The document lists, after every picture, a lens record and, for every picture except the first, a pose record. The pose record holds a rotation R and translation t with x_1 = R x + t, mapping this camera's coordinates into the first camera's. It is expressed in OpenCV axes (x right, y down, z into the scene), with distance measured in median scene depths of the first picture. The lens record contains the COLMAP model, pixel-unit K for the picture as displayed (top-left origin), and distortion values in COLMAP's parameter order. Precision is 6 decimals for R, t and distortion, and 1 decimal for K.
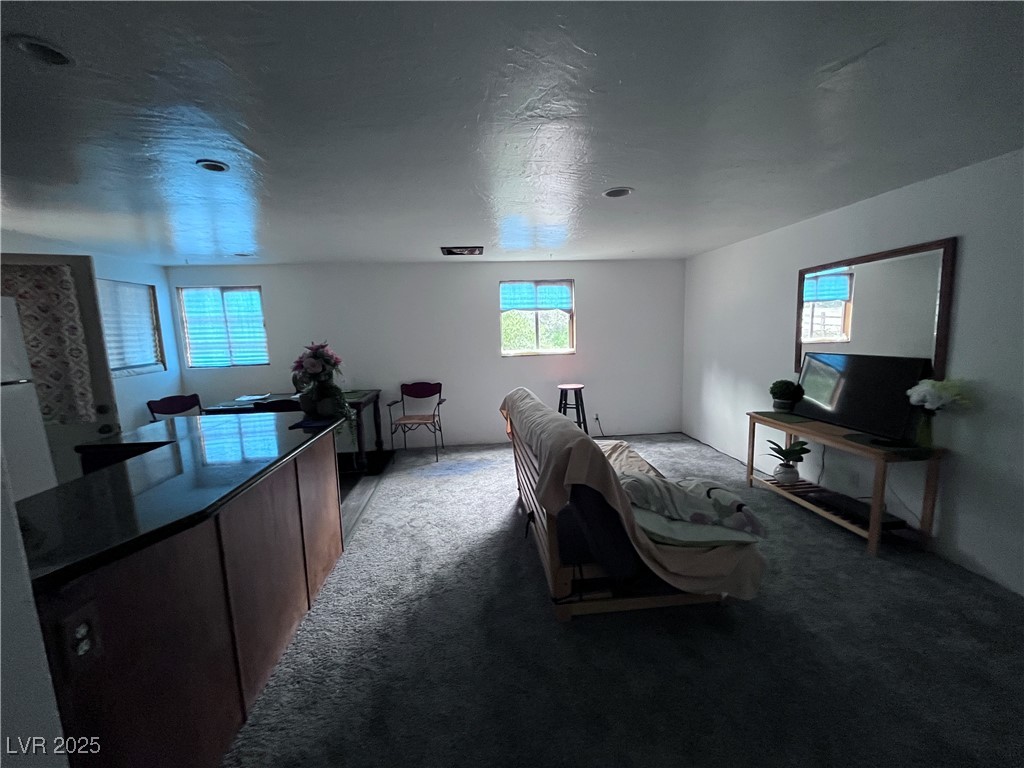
lens RADIAL K [[413.1, 0, 511.7], [0, 413.1, 387.1], [0, 0, 1]] dist [-0.007029, 0.000573]
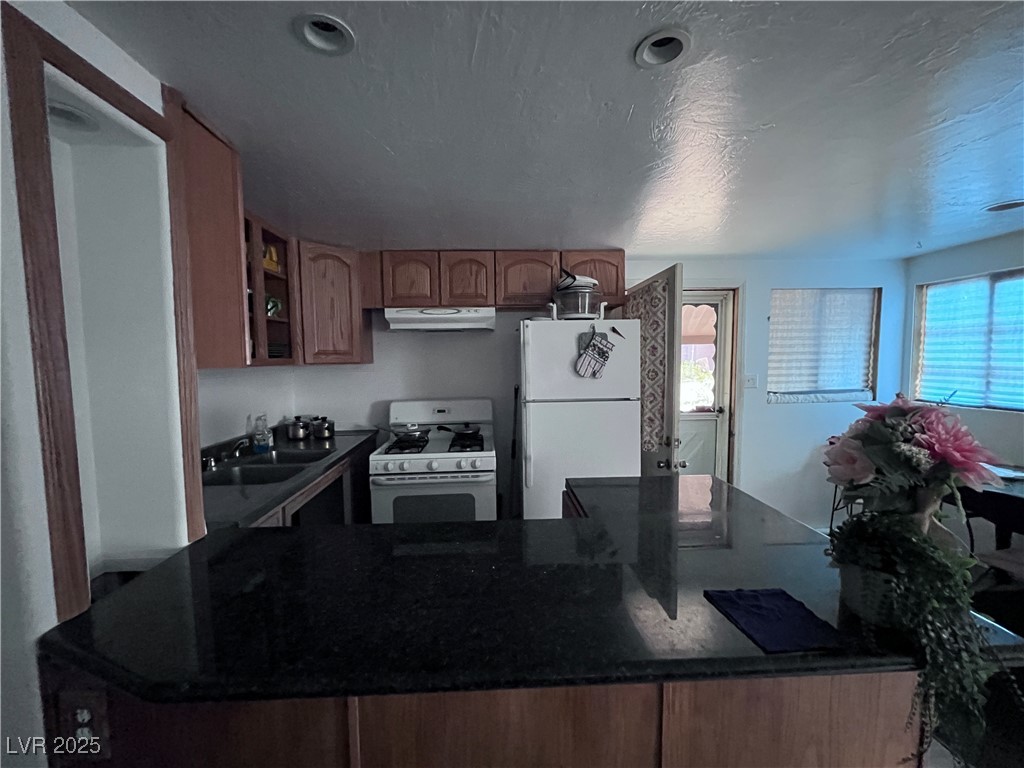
lens RADIAL K [[413.1, 0, 514.5], [0, 413.1, 388.5], [0, 0, 1]] dist [-0.007029, 0.000573]
pose [[-0.054258, 0.101632, -0.993341, -0.064355], [-0.128562, 0.985816, 0.107885, -0.055652], [0.990216, 0.133559, -0.040422, 0.362538]]
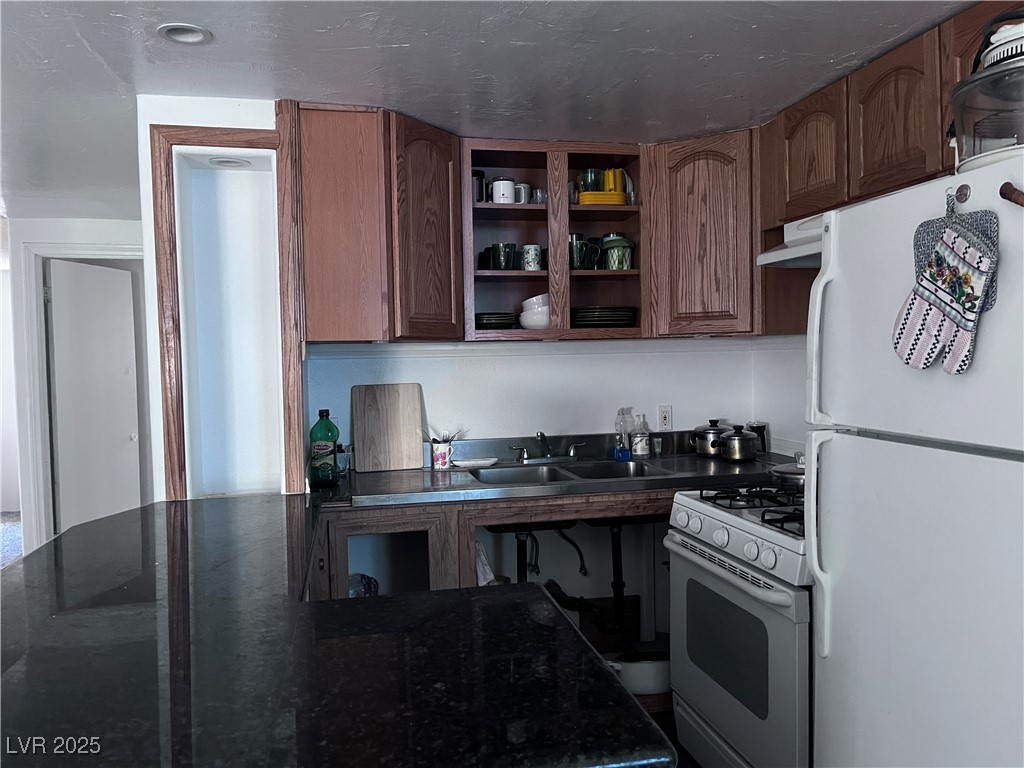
lens RADIAL K [[773.2, 0, 512.6], [0, 773.2, 382.7], [0, 0, 1]] dist [0.065663, -0.089716]
pose [[-0.993908, 0.053743, -0.096223, -0.427764], [0.035252, 0.982206, 0.184469, -0.082179], [0.104424, 0.179953, -0.978117, 0.729073]]
